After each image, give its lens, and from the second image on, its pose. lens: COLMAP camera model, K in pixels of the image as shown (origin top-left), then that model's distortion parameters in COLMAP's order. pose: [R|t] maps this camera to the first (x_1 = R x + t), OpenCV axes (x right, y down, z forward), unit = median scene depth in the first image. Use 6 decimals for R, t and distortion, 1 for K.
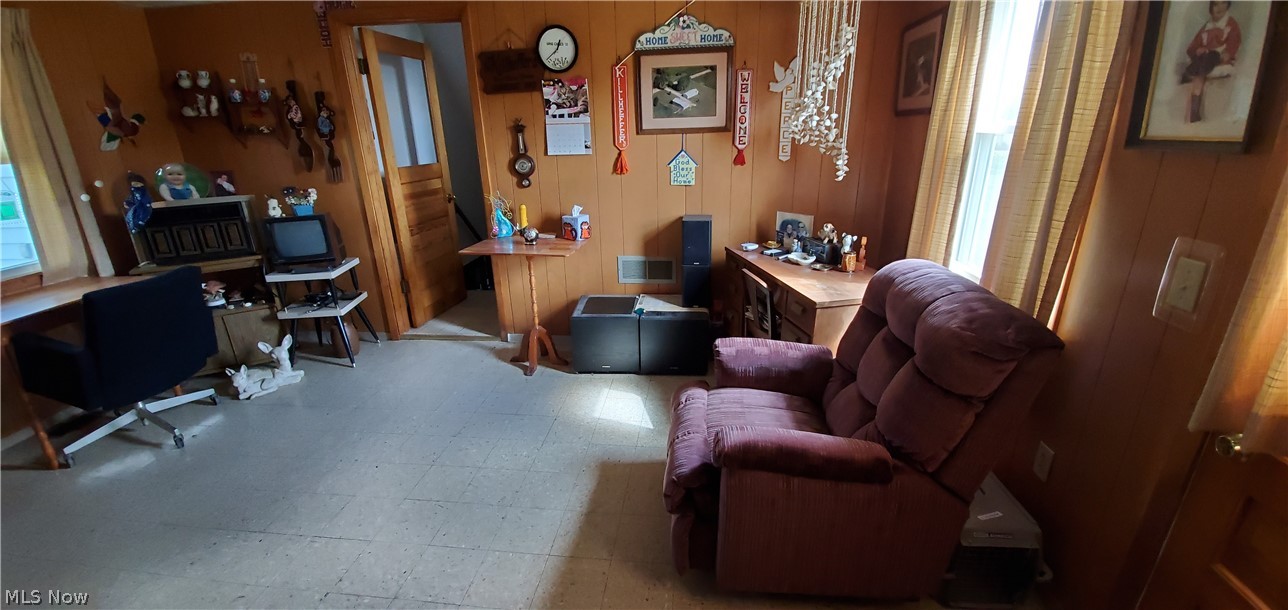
lens RADIAL K [[504.7, 0, 652.3], [0, 504.7, 309.7], [0, 0, 1]] dist [-0.017893, -0.003712]
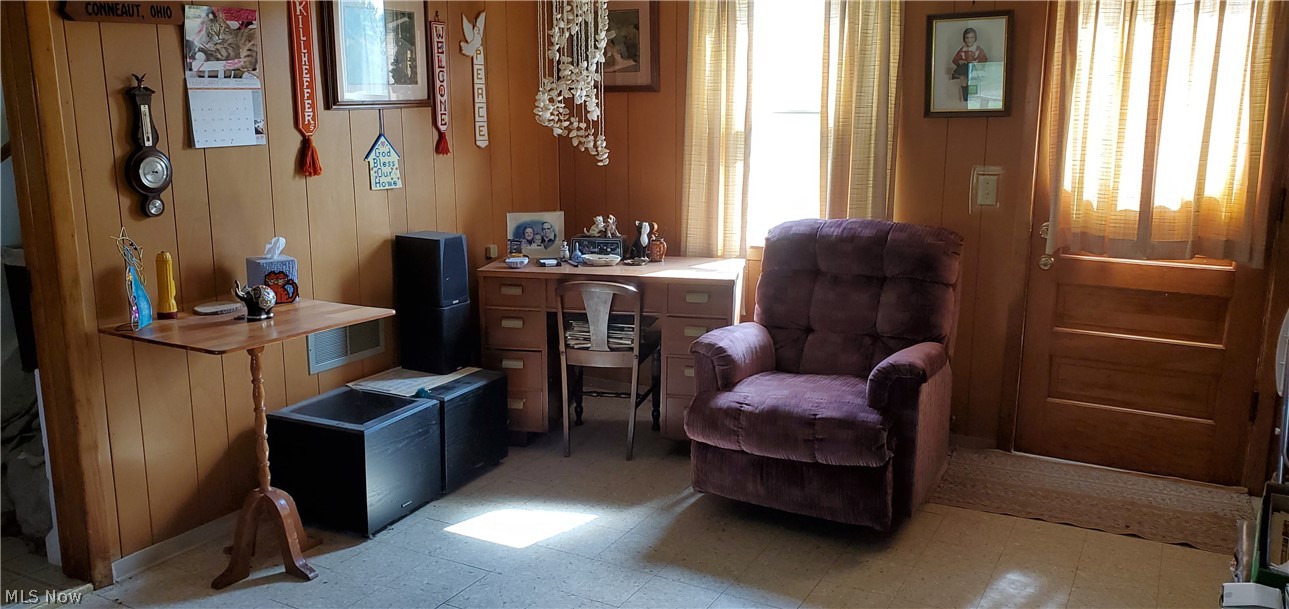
lens RADIAL K [[989.5, 0, 649.2], [0, 989.5, 302.4], [0, 0, 1]] dist [0.029323, -0.042164]
pose [[0.402901, -0.166698, 0.899935, -0.965644], [0.301108, 0.952680, 0.041662, -0.068262], [-0.864294, 0.254192, 0.434030, 0.226681]]
